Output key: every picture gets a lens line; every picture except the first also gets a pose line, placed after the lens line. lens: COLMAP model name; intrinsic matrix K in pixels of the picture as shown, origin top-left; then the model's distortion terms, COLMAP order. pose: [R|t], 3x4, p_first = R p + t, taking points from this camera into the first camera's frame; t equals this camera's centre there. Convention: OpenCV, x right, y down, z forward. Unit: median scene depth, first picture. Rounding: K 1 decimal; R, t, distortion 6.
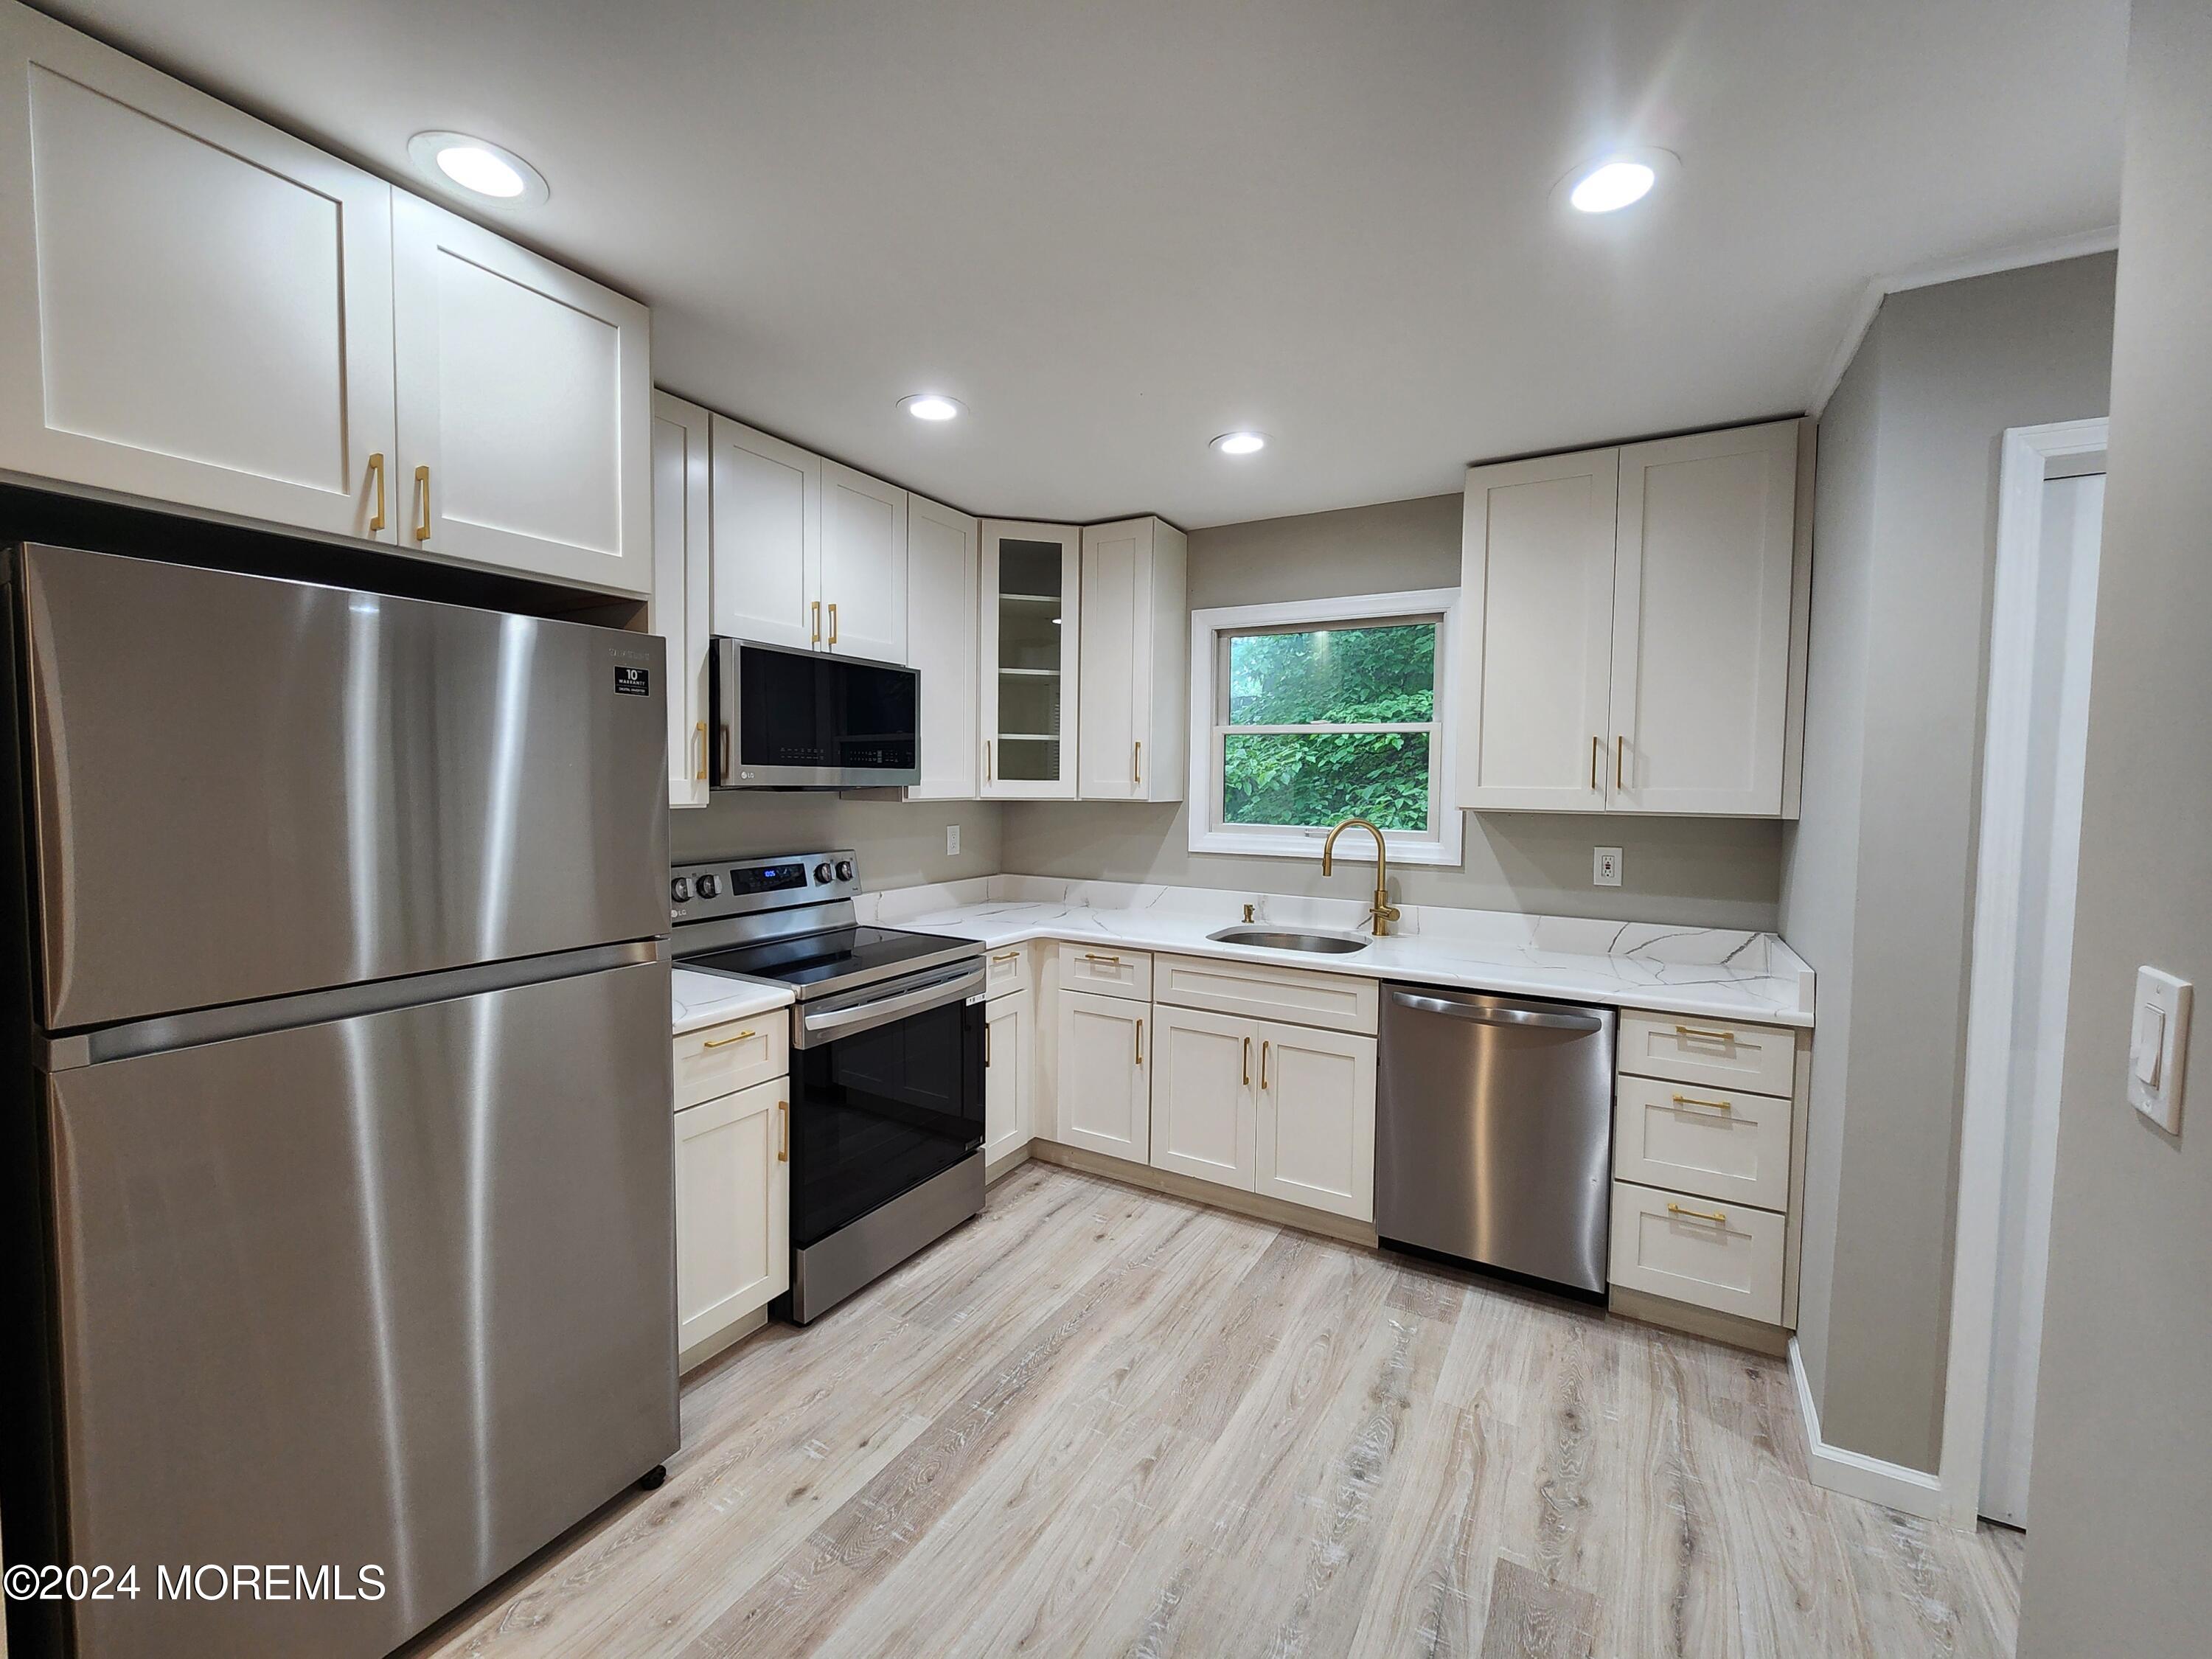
lens RADIAL K [[906.6, 0, 1112.8], [0, 906.6, 821.9], [0, 0, 1]] dist [0.001224, -0.001704]
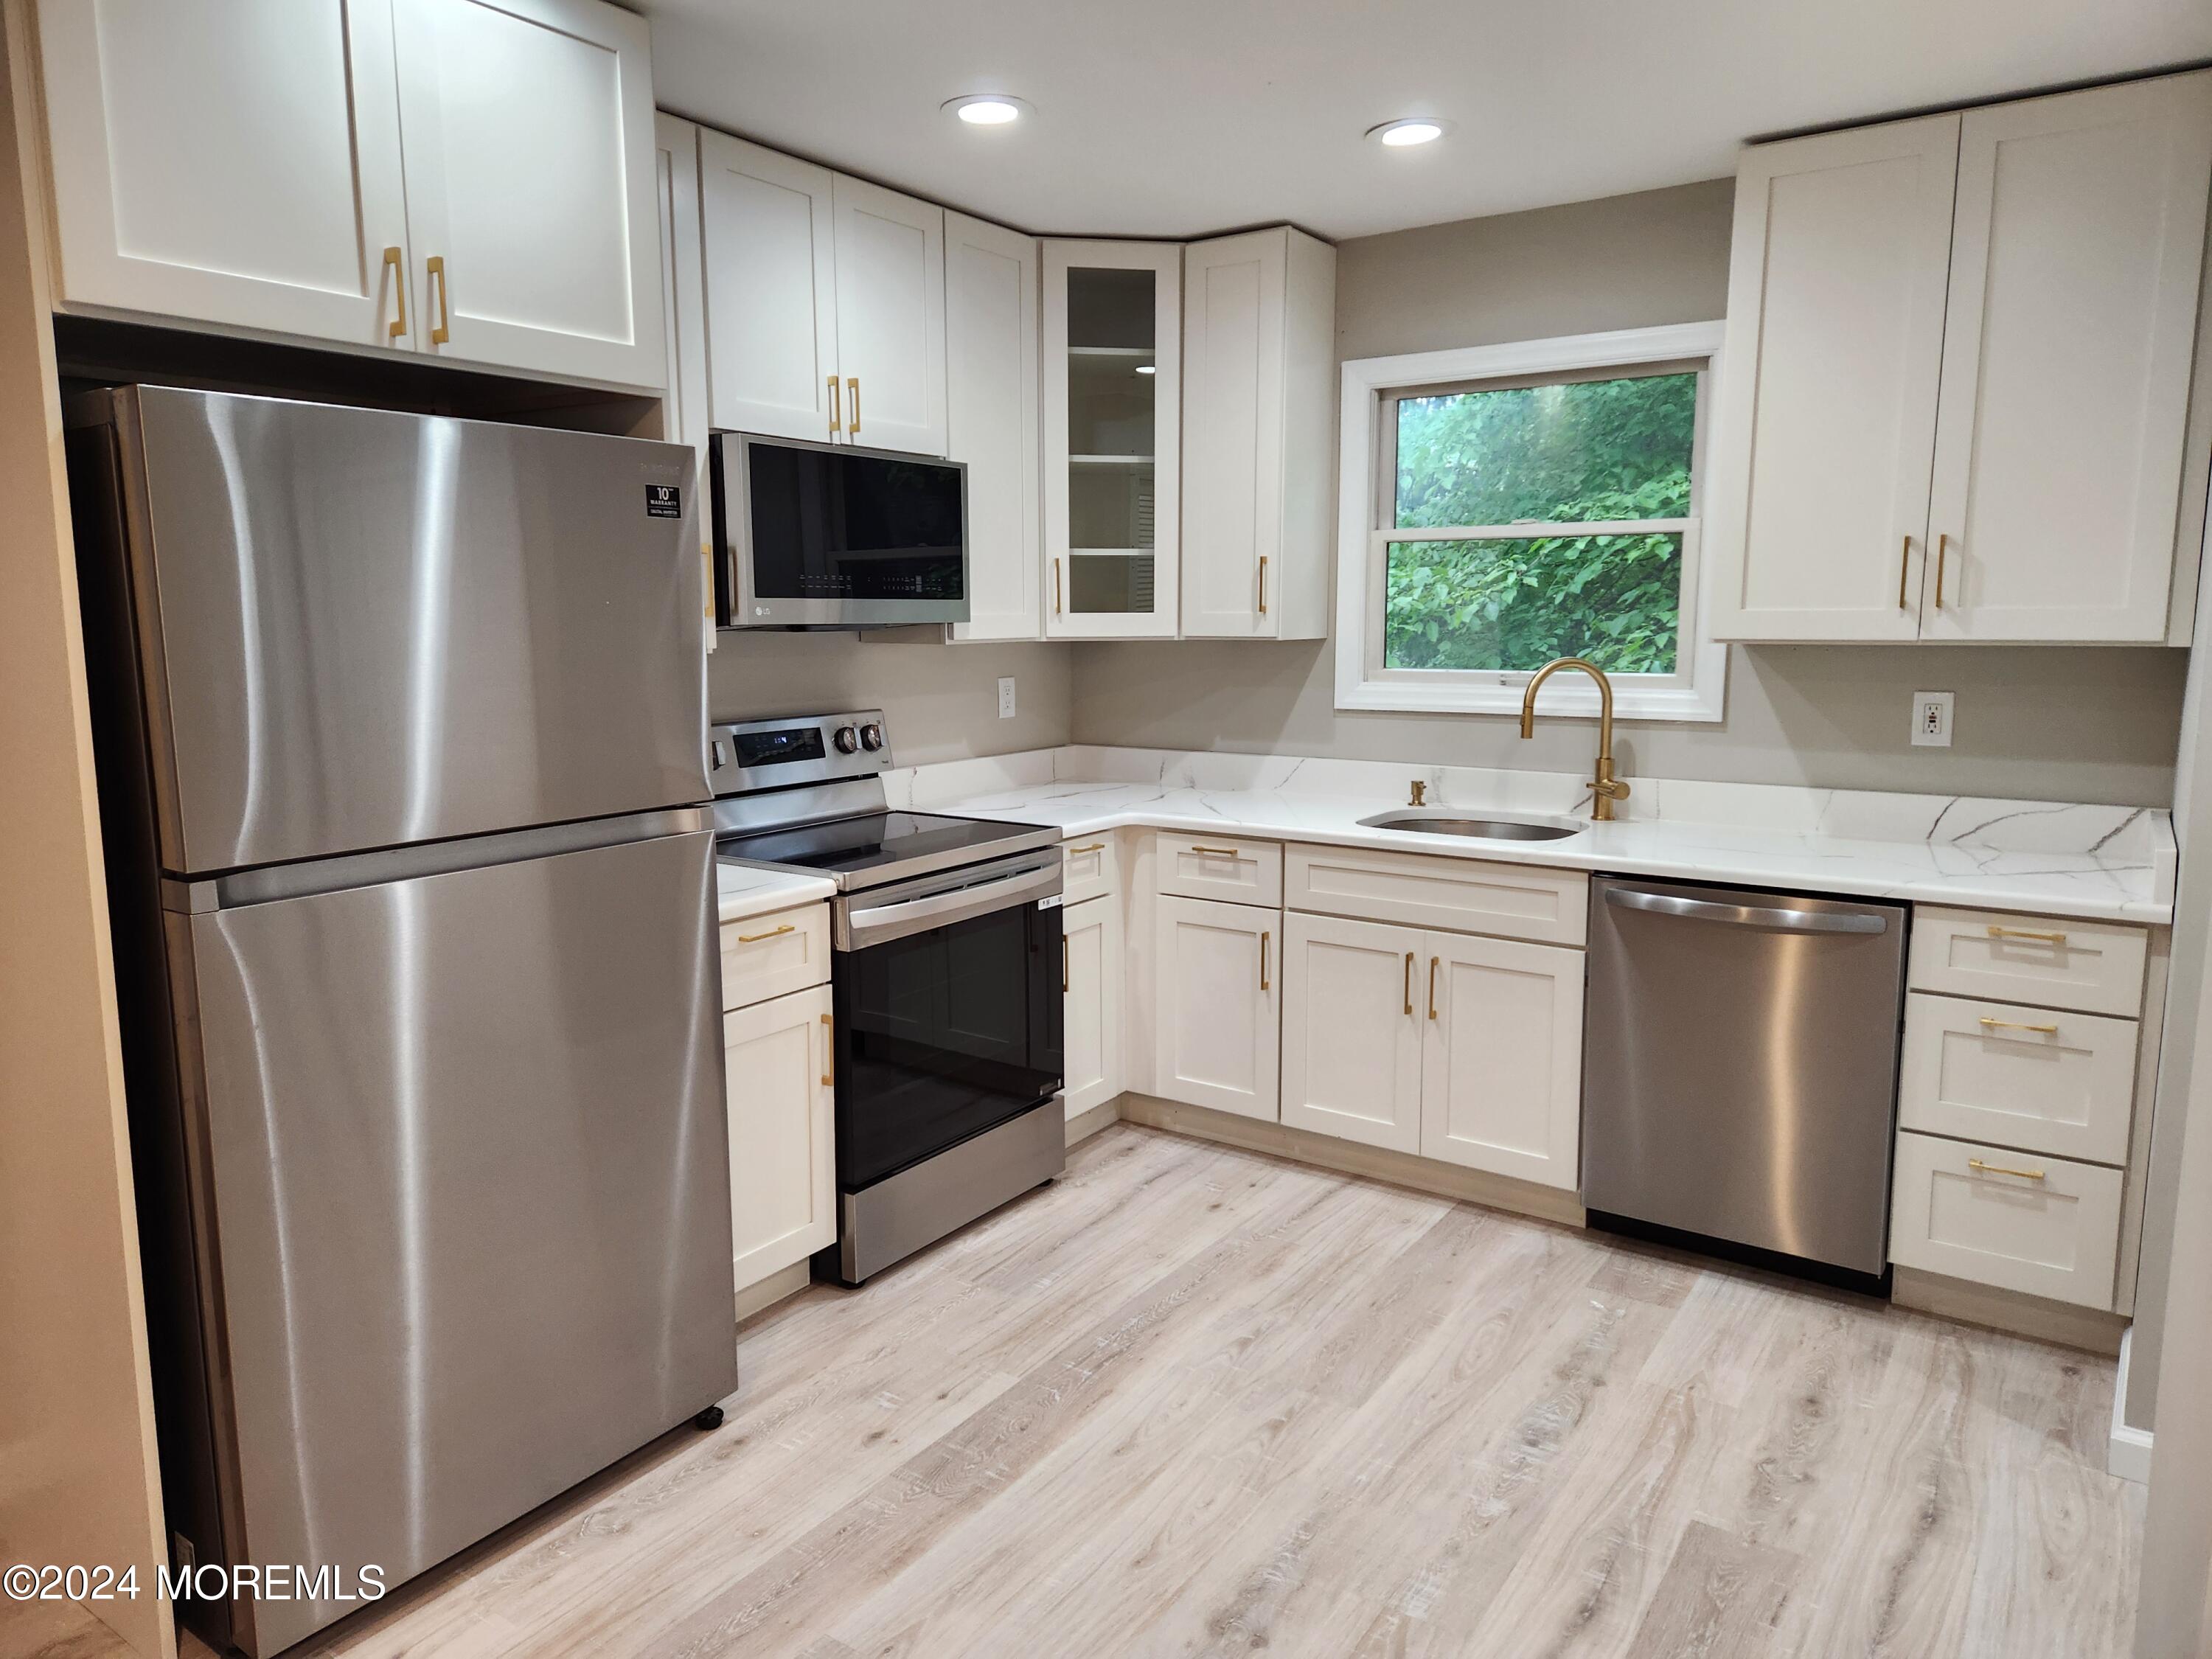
lens RADIAL K [[1485.5, 0, 1092.6], [0, 1485.5, 816.4], [0, 0, 1]] dist [0.071748, -0.053667]
pose [[0.996154, -0.003214, -0.087562, -0.005705], [0.011246, 0.995751, 0.091398, 0.009435], [0.086897, -0.092031, 0.991957, -0.241669]]
